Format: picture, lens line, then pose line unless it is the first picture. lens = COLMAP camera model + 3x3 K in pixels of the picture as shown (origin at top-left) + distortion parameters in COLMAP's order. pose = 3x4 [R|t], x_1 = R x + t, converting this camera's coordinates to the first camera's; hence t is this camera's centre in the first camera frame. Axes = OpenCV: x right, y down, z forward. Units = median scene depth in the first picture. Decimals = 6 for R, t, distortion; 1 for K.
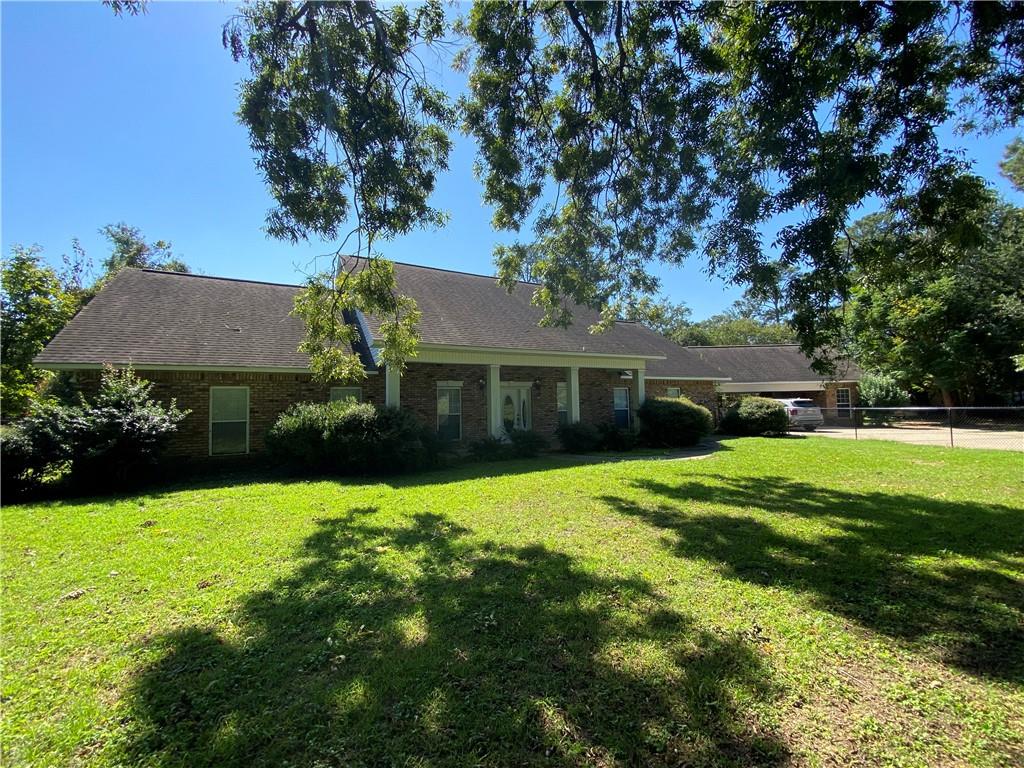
lens RADIAL K [[416.3, 0, 504.9], [0, 416.3, 384.3], [0, 0, 1]] dist [0.003508, -0.011728]
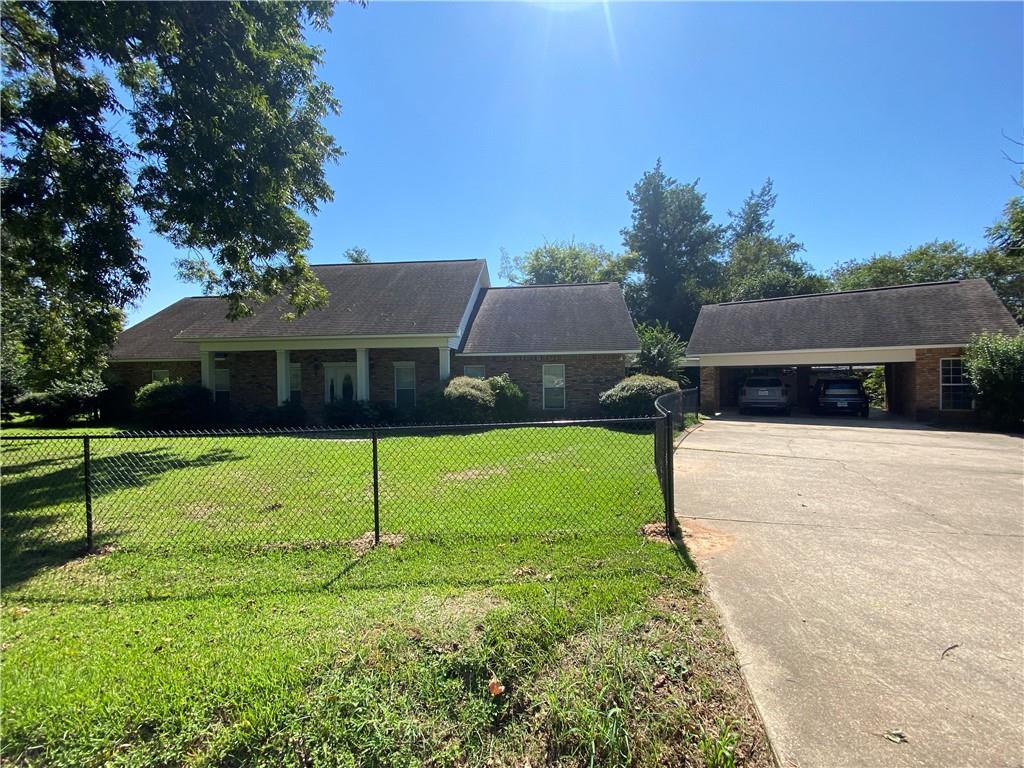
lens RADIAL K [[416.3, 0, 514.4], [0, 416.3, 383.4], [0, 0, 1]] dist [0.003508, -0.011728]
pose [[0.830474, 0.016801, -0.556804, 1.316271], [0.023778, 0.997565, 0.065565, -0.014659], [0.556550, -0.067689, 0.828052, 0.388296]]
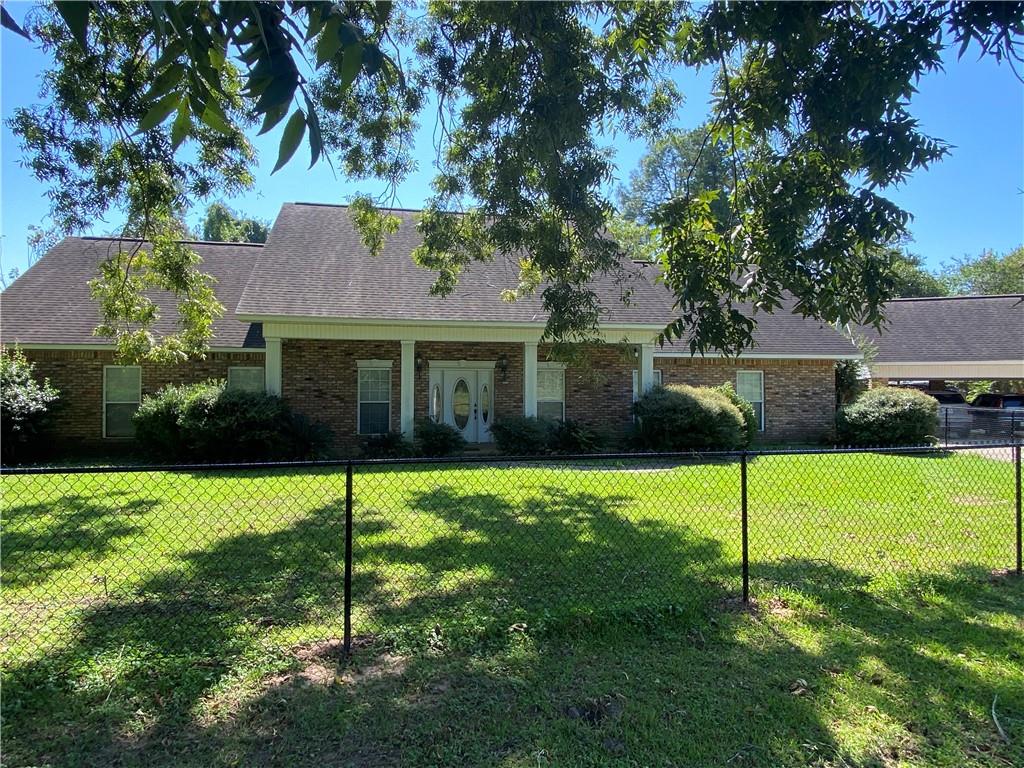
lens RADIAL K [[622.9, 0, 515.2], [0, 622.9, 384.1], [0, 0, 1]] dist [0.006536, 0.000588]
pose [[0.953510, 0.019067, -0.300756, 0.559218], [-0.005404, 0.998918, 0.046193, -0.021050], [0.301312, -0.042420, 0.952582, -0.074845]]
